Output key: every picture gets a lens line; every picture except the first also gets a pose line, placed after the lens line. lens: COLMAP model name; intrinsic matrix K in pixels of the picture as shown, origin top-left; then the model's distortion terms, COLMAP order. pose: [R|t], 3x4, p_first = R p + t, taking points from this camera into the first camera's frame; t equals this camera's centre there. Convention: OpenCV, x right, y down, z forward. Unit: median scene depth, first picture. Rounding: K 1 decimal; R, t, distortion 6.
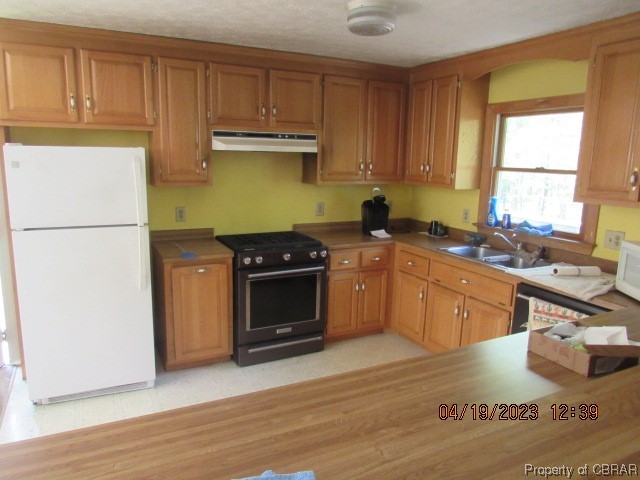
lens RADIAL K [[457.4, 0, 320.4], [0, 457.4, 237.4], [0, 0, 1]] dist [0.006982, -0.003492]
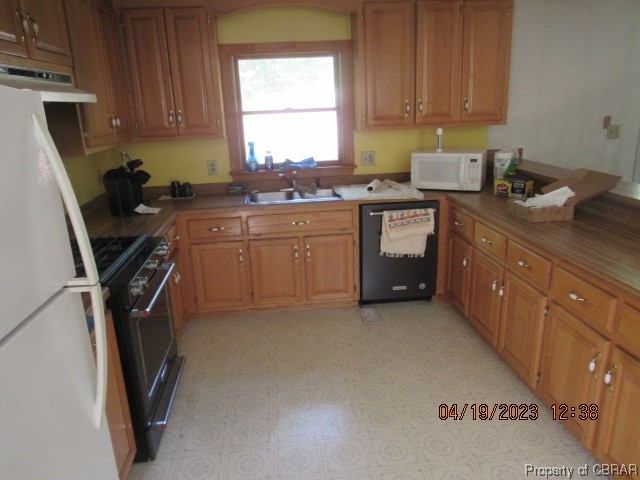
lens RADIAL K [[457.4, 0, 319.0], [0, 457.4, 241.8], [0, 0, 1]] dist [0.006982, -0.003492]
pose [[0.359690, -0.310729, 0.879813, -0.578211], [0.210476, 0.945638, 0.247928, -0.109699], [-0.909023, 0.096002, 0.405538, 0.534343]]
